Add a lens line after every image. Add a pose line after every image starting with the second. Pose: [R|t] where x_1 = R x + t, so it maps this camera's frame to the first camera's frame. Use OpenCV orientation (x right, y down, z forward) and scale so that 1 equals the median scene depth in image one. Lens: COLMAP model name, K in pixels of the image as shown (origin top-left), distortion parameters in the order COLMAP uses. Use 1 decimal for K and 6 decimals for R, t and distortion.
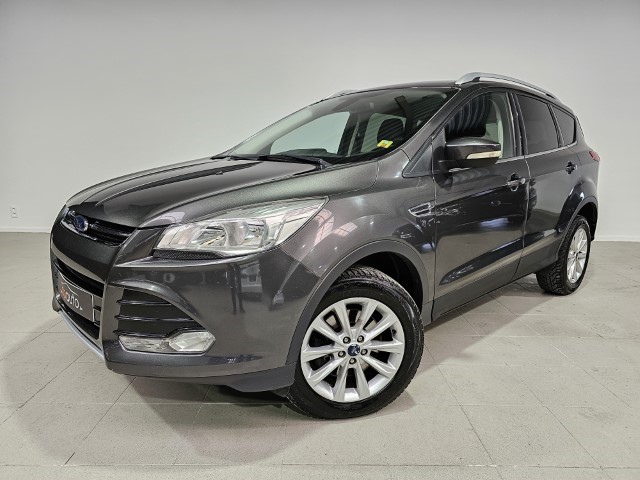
lens RADIAL K [[423.7, 0, 325.3], [0, 423.7, 243.4], [0, 0, 1]] dist [0.007943, -0.015542]
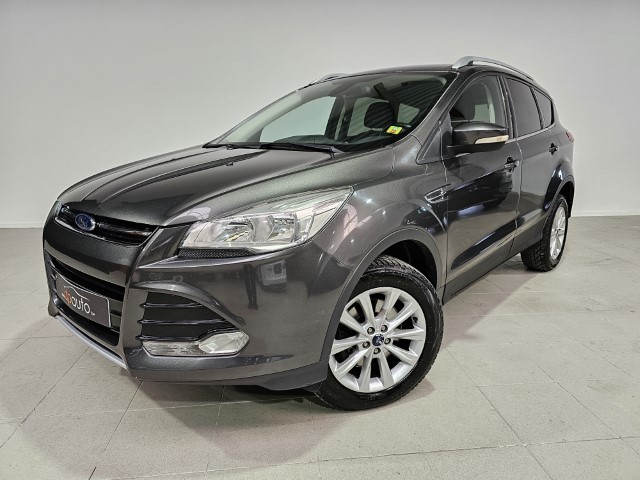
lens RADIAL K [[423.7, 0, 325.8], [0, 423.7, 235.1], [0, 0, 1]] dist [0.007943, -0.015542]
pose [[0.995212, -0.037890, 0.090098, -0.122159], [0.035949, 0.999087, 0.023071, -0.019010], [-0.090890, -0.019722, 0.995666, 0.024566]]
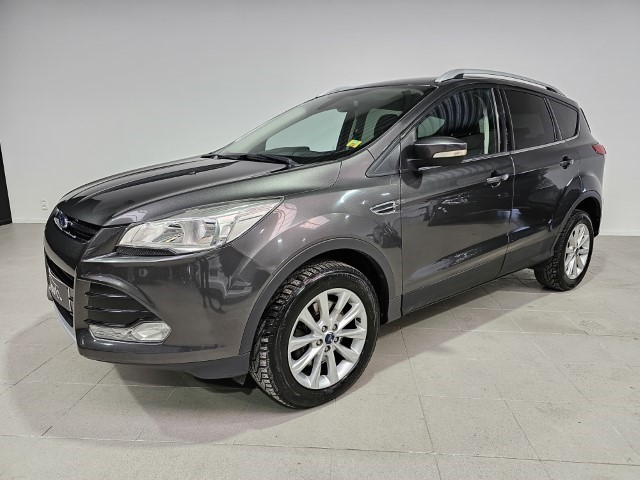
lens RADIAL K [[423.7, 0, 332.3], [0, 423.7, 244.9], [0, 0, 1]] dist [0.007943, -0.015542]
pose [[0.997755, 0.007757, -0.066512, 0.166547], [-0.006065, 0.999654, 0.025593, -0.015206], [0.066687, -0.025132, 0.997457, -0.039888]]
